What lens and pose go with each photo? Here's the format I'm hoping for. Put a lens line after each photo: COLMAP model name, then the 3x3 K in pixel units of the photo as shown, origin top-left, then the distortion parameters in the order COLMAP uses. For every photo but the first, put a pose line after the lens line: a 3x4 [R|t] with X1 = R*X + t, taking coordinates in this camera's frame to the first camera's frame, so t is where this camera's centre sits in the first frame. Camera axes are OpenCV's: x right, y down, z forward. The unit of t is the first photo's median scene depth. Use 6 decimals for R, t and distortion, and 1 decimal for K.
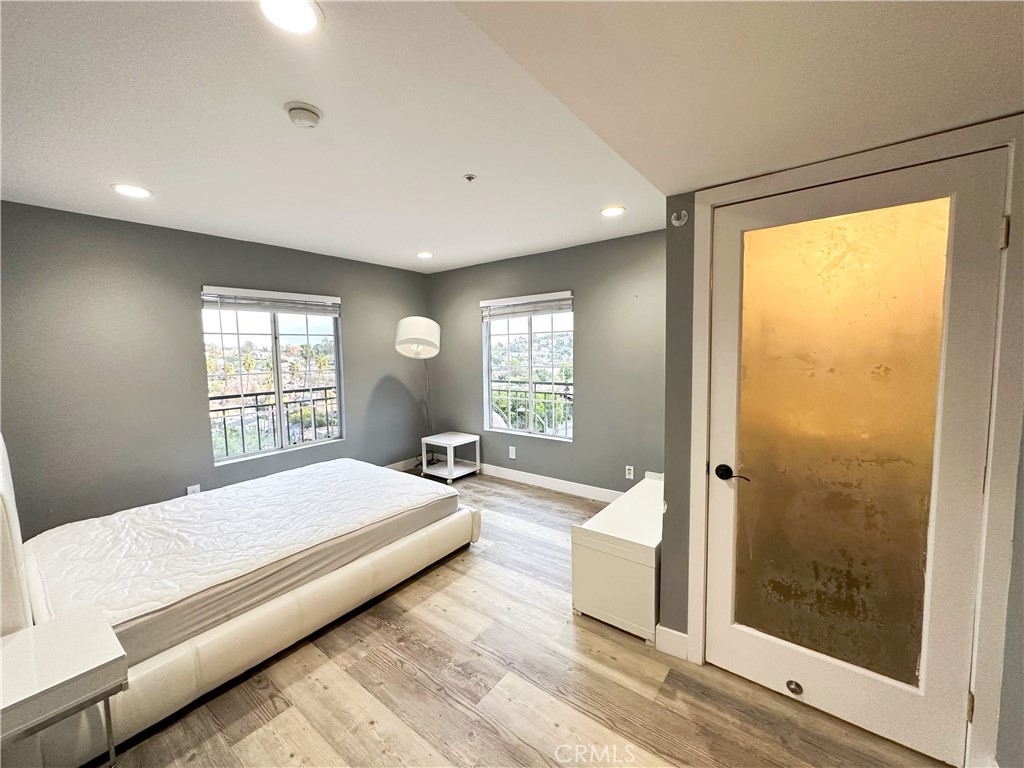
lens RADIAL K [[406.4, 0, 511.6], [0, 406.4, 383.3], [0, 0, 1]] dist [-0.002005, 0.000201]
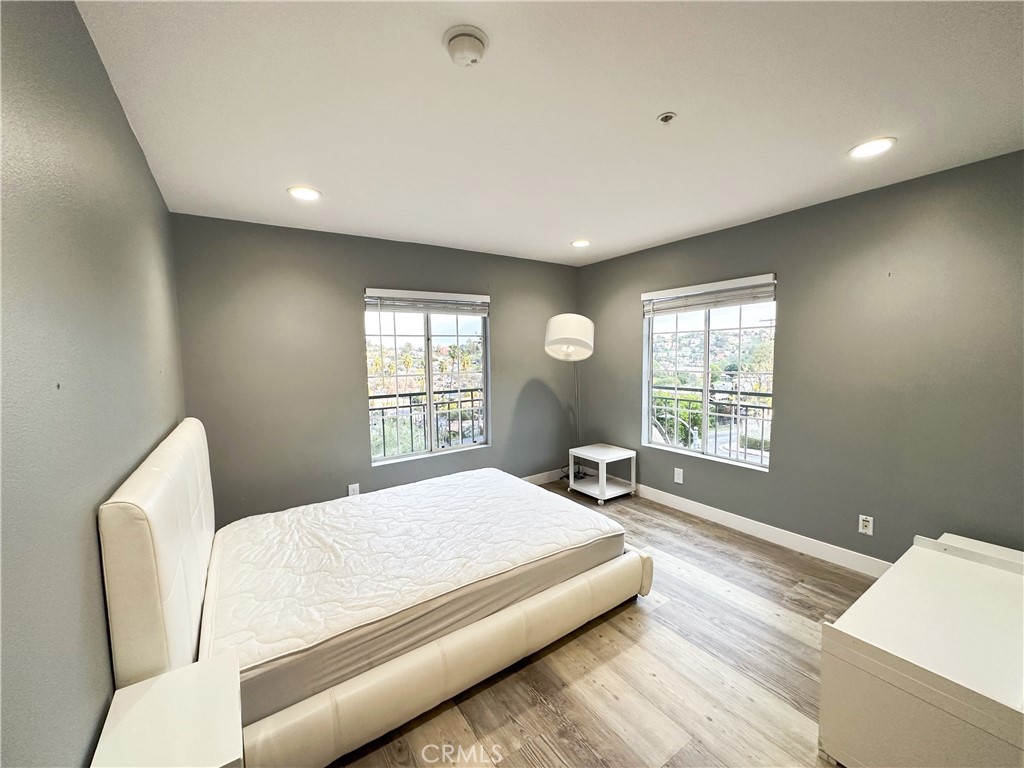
lens RADIAL K [[406.4, 0, 513.0], [0, 406.4, 385.4], [0, 0, 1]] dist [-0.002005, 0.000201]
pose [[0.948799, 0.026827, -0.314739, -0.091271], [-0.025065, 0.999639, 0.009646, -0.018039], [0.314885, -0.001263, 0.949129, 0.162178]]
